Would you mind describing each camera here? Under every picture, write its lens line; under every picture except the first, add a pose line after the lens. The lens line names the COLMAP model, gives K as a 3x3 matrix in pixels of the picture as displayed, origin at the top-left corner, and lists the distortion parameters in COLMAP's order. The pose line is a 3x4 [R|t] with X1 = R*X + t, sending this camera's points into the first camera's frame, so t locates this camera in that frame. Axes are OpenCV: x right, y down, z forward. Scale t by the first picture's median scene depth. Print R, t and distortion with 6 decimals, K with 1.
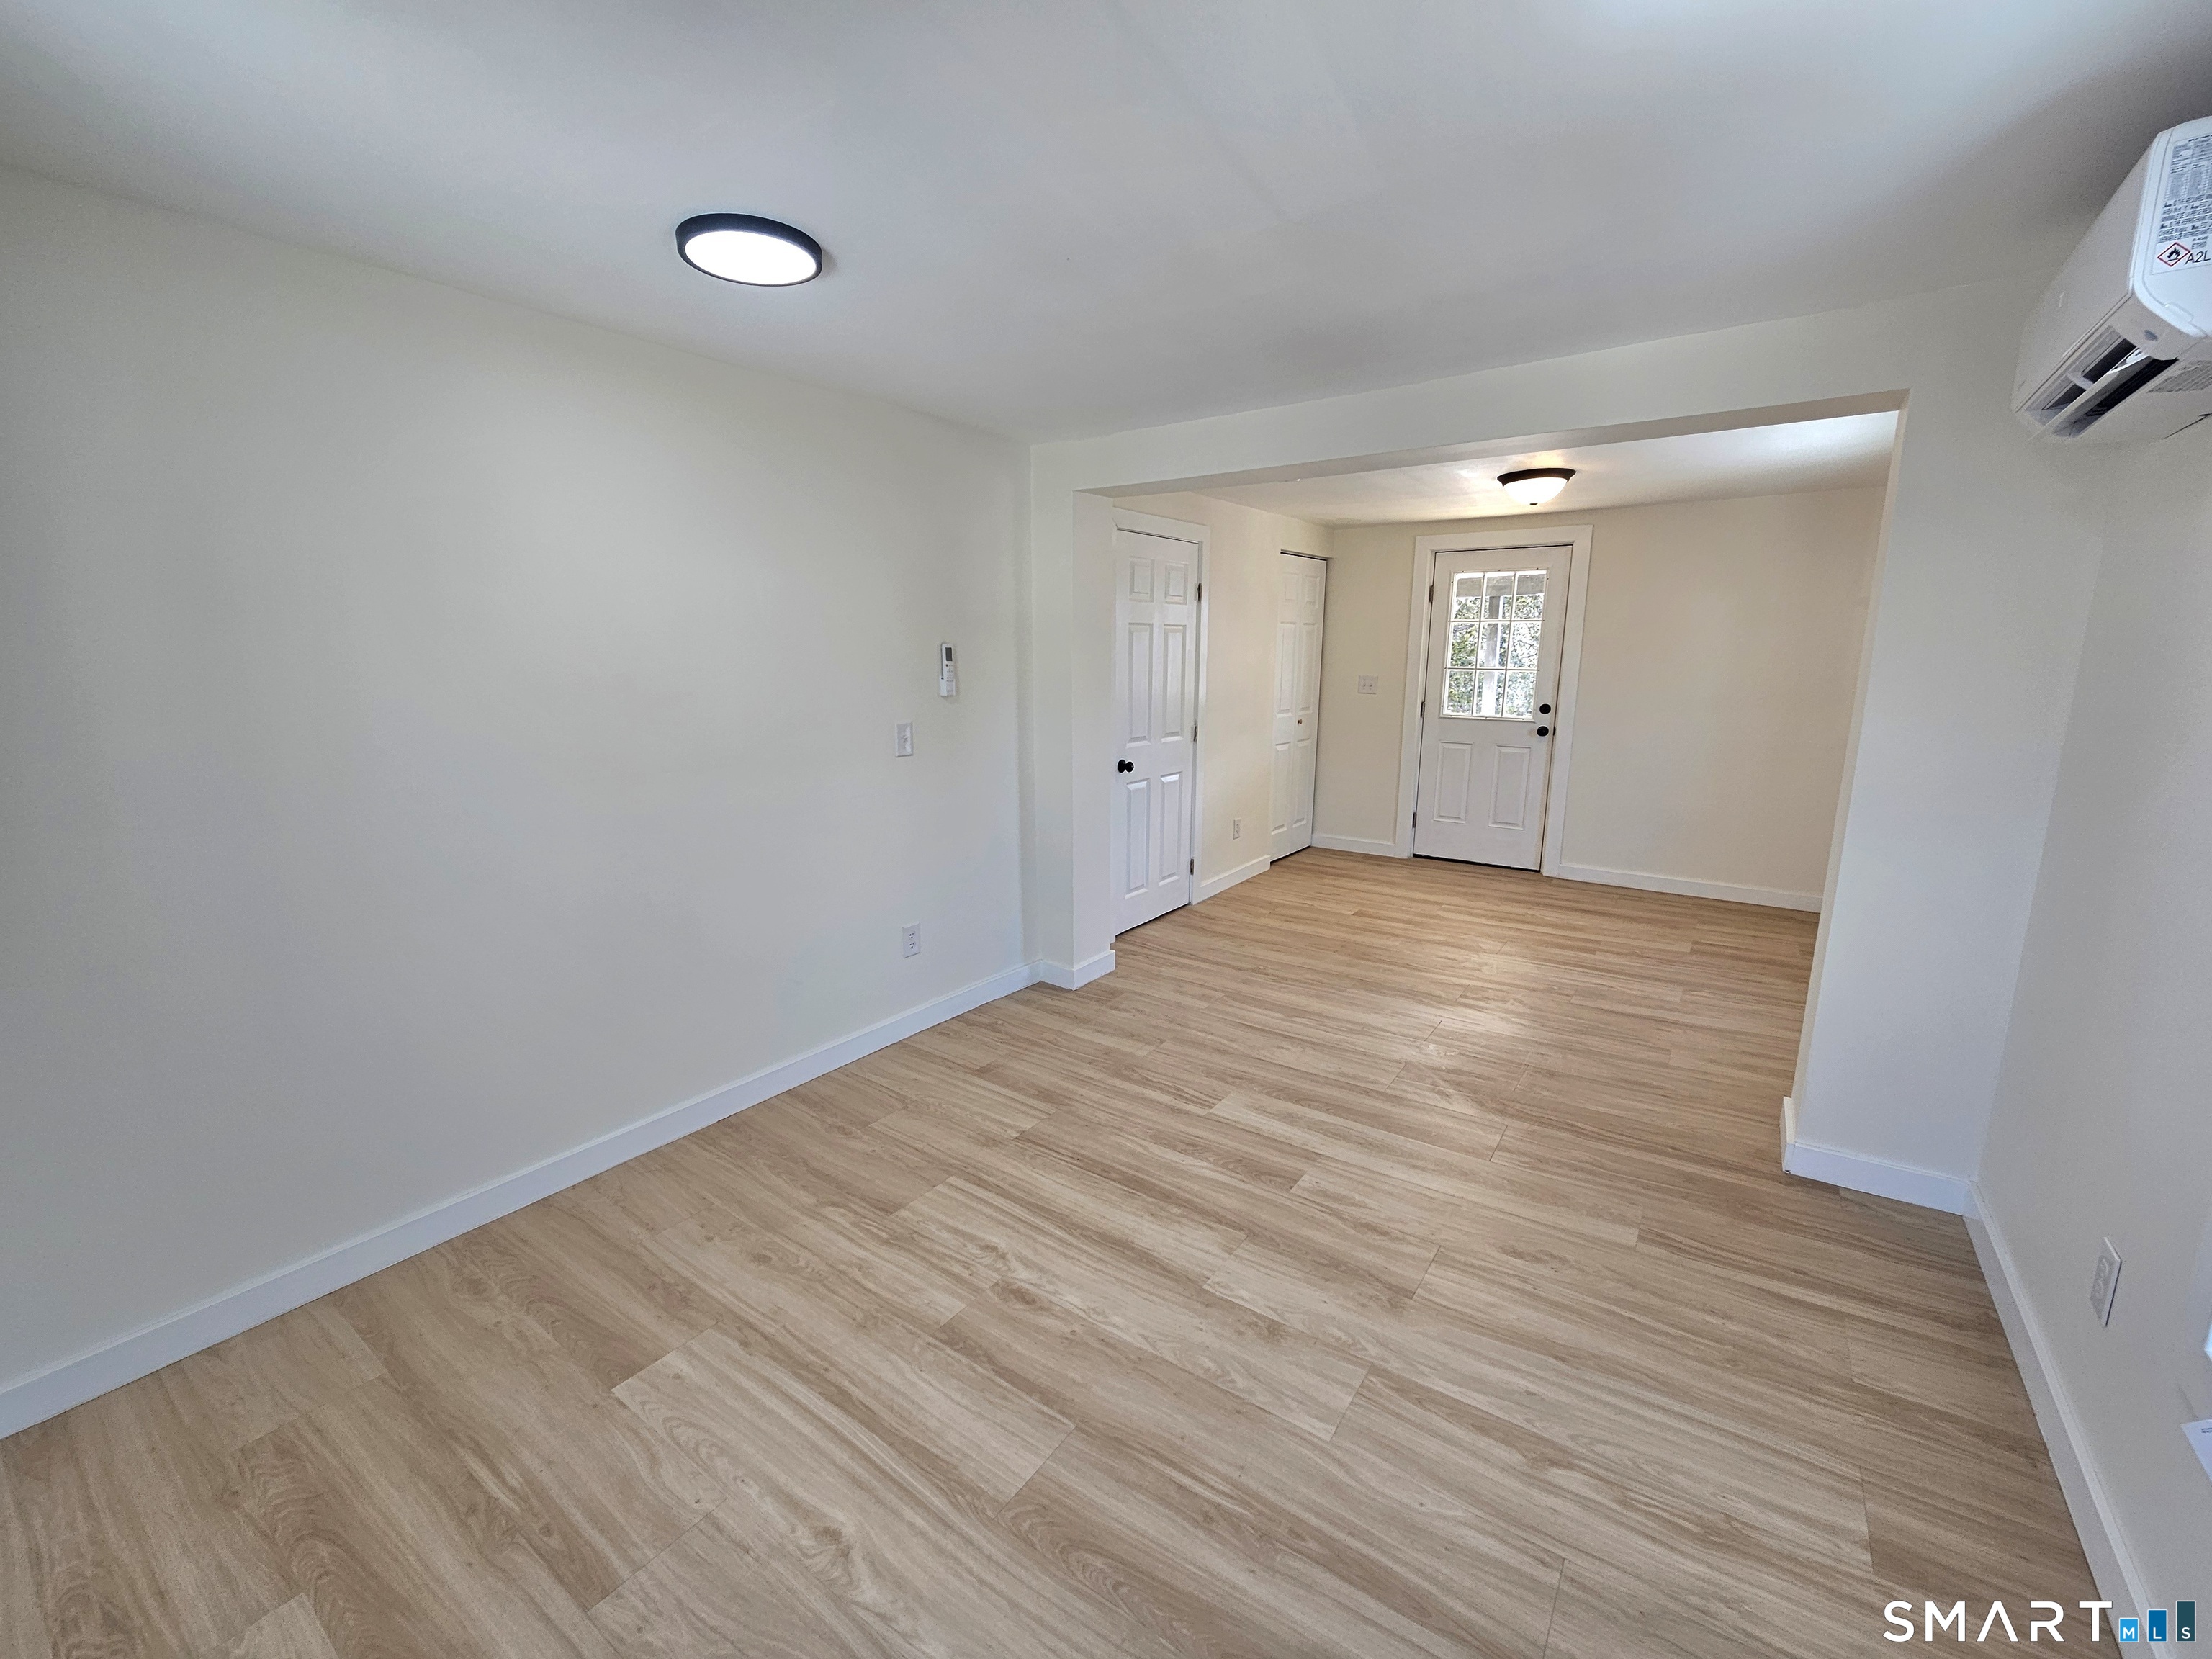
lens RADIAL K [[908.5, 0, 1107.6], [0, 908.5, 822.6], [0, 0, 1]] dist [0.000675, 0.000037]
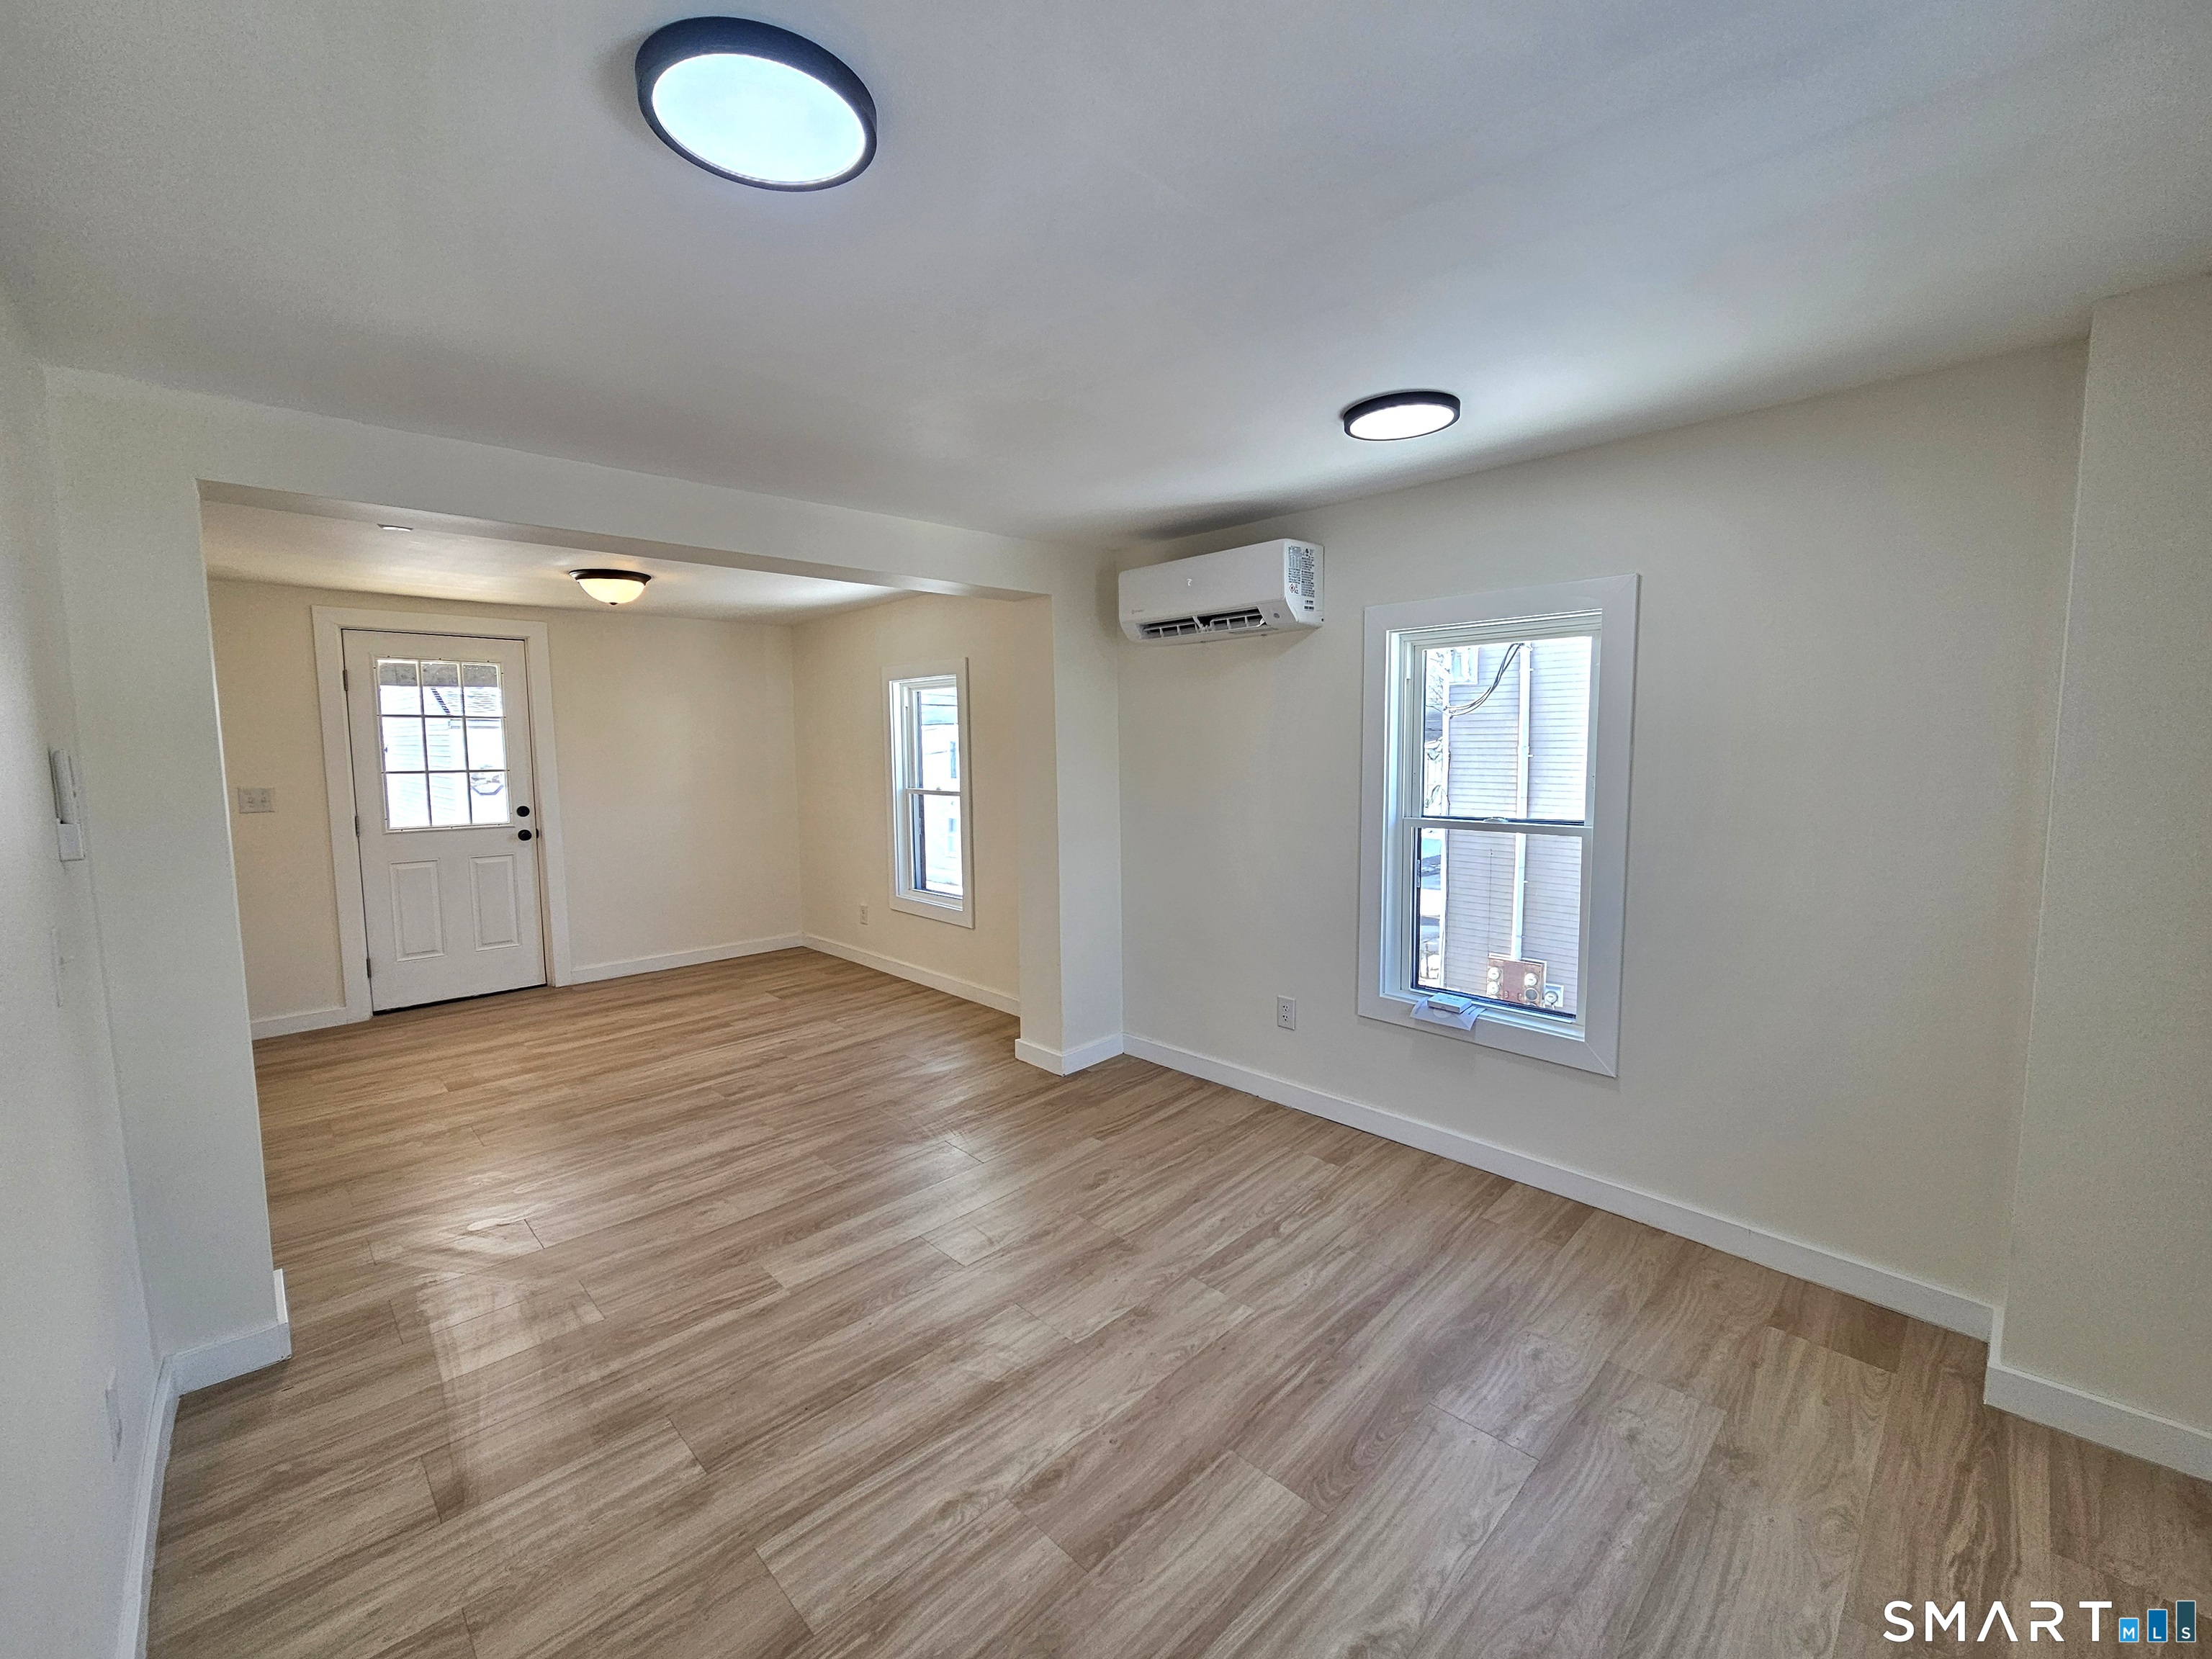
lens RADIAL K [[914.4, 0, 1113.7], [0, 914.4, 824.6], [0, 0, 1]] dist [0.000497, 0.000008]
pose [[0.179503, -0.094316, 0.979226, -0.599561], [0.194952, 0.979063, 0.058564, -0.090550], [-0.964247, 0.180390, 0.194131, 0.444498]]
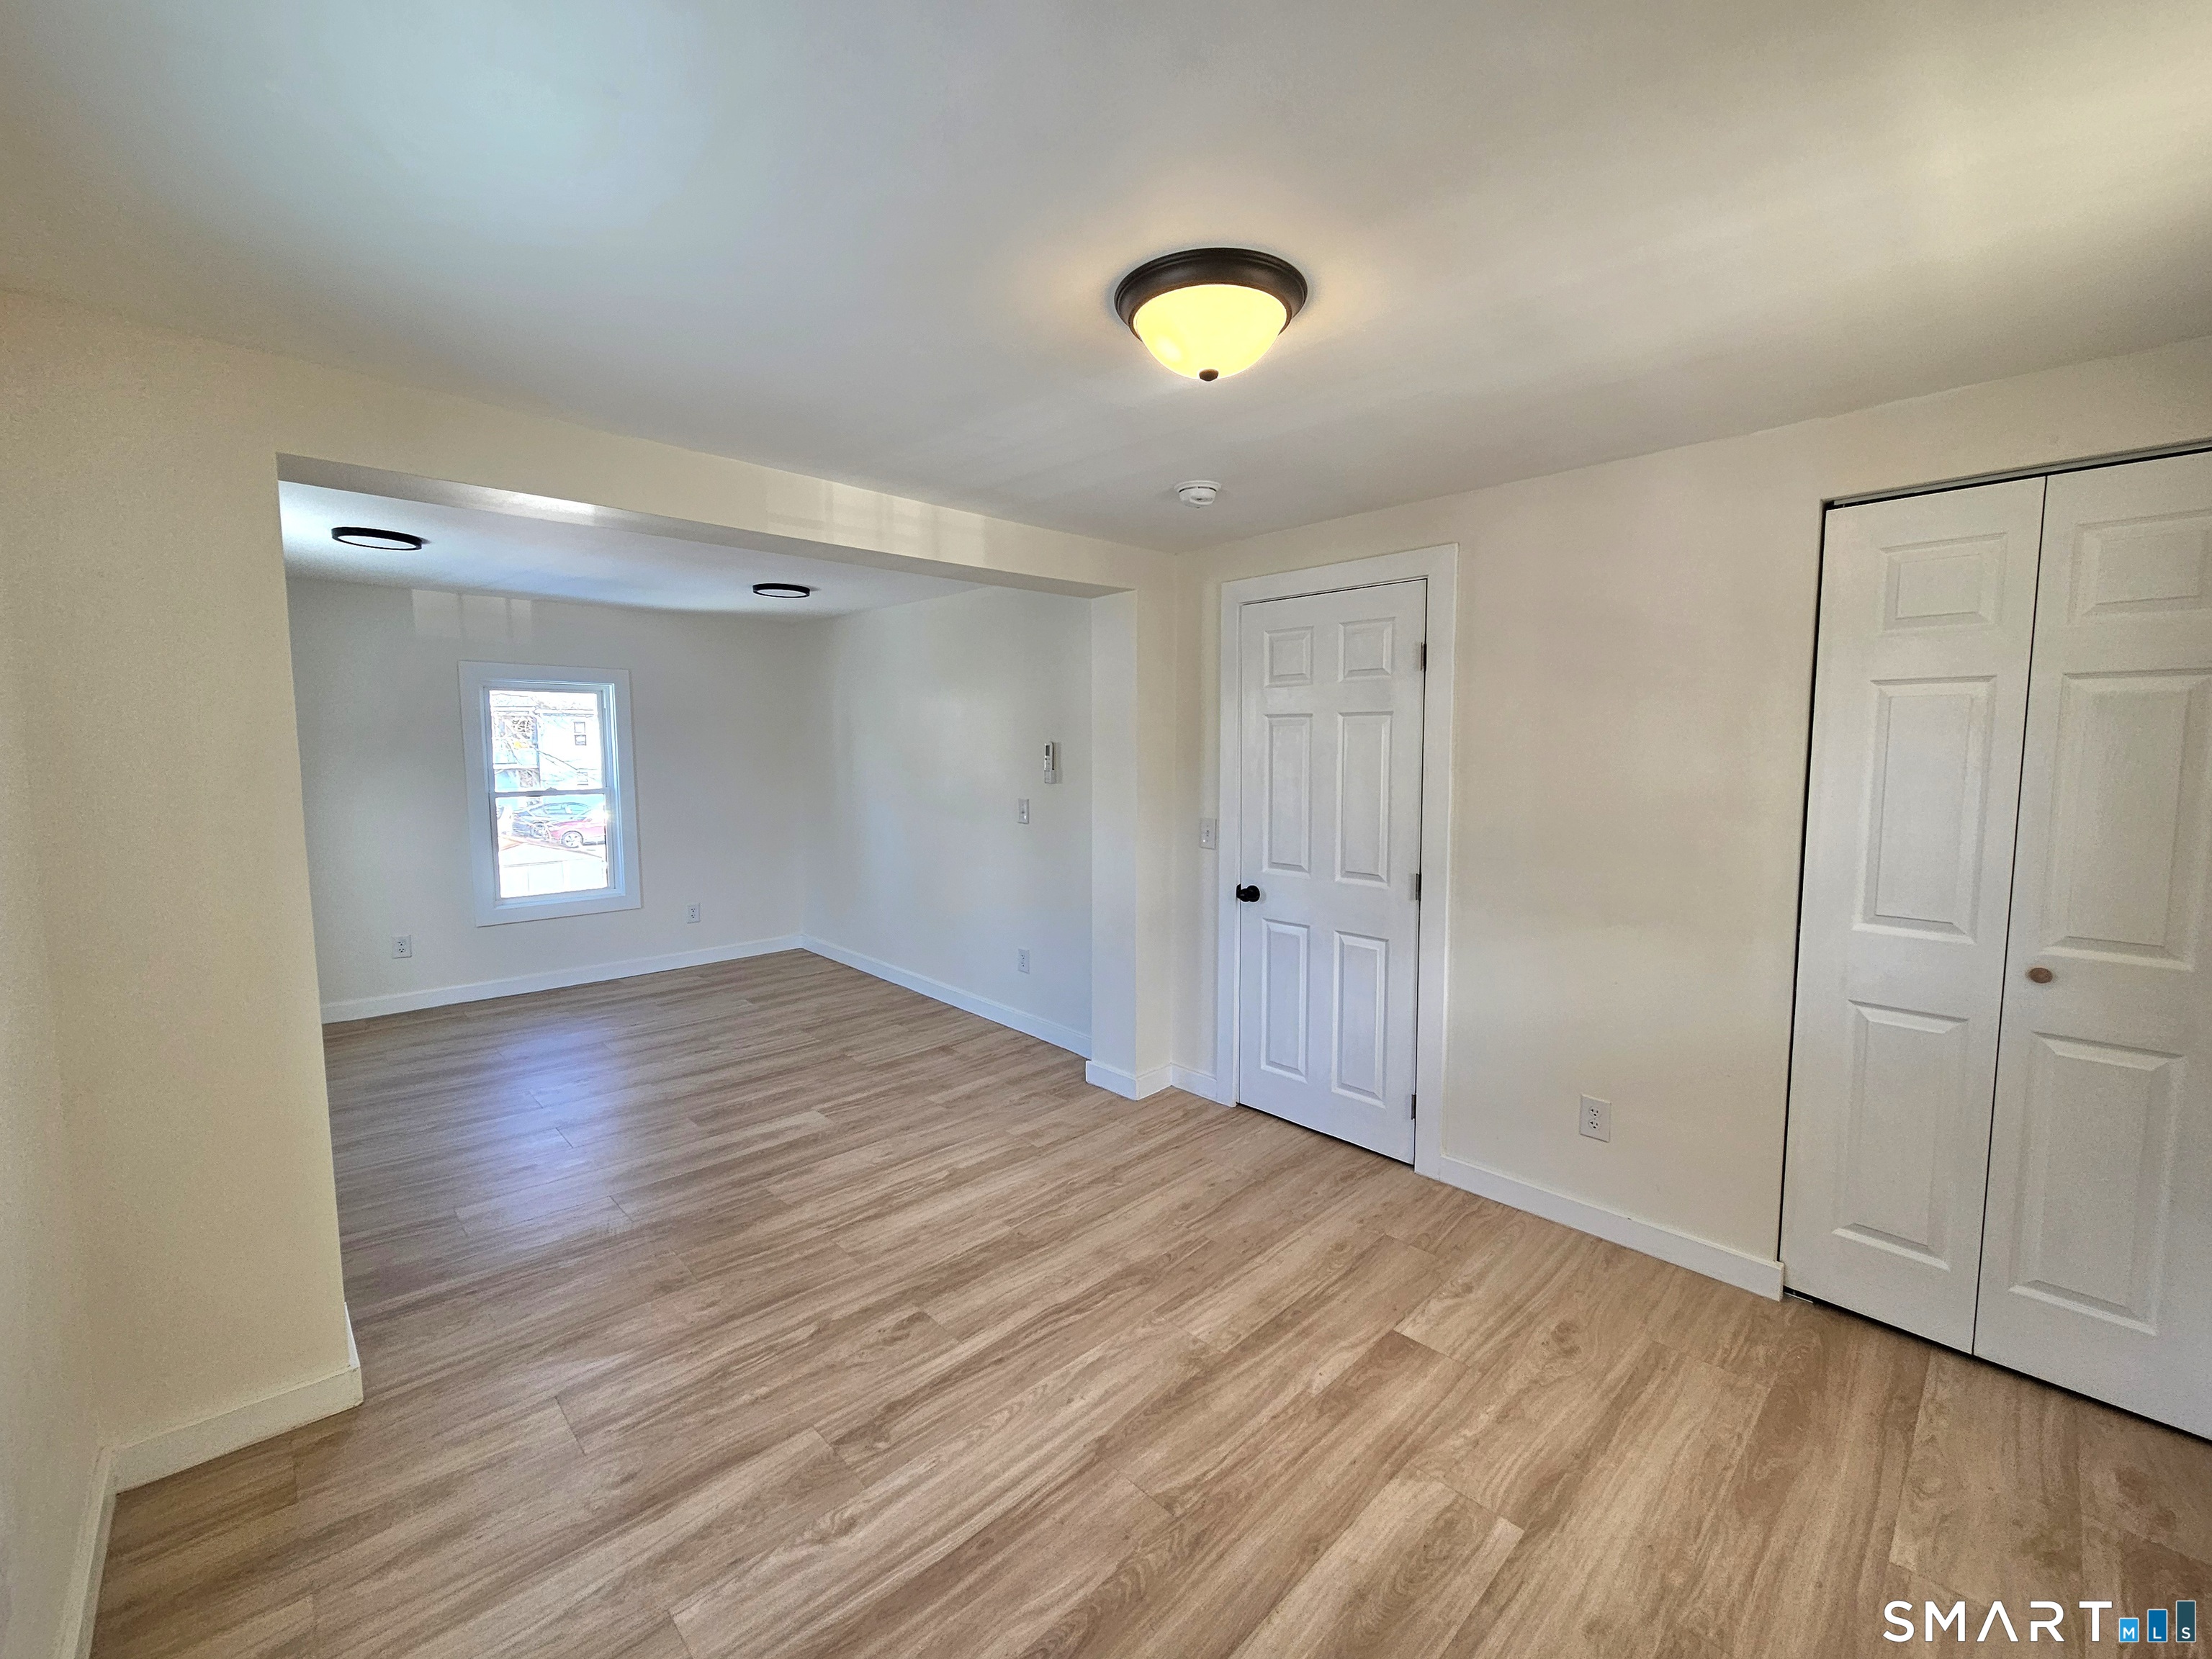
lens RADIAL K [[908.5, 0, 1107.6], [0, 908.5, 822.6], [0, 0, 1]] dist [0.000675, 0.000037]
pose [[-0.188036, 0.090710, -0.977964, 1.181336], [-0.183571, 0.974933, 0.125725, -0.291354], [0.964854, 0.203167, -0.166671, 1.459416]]
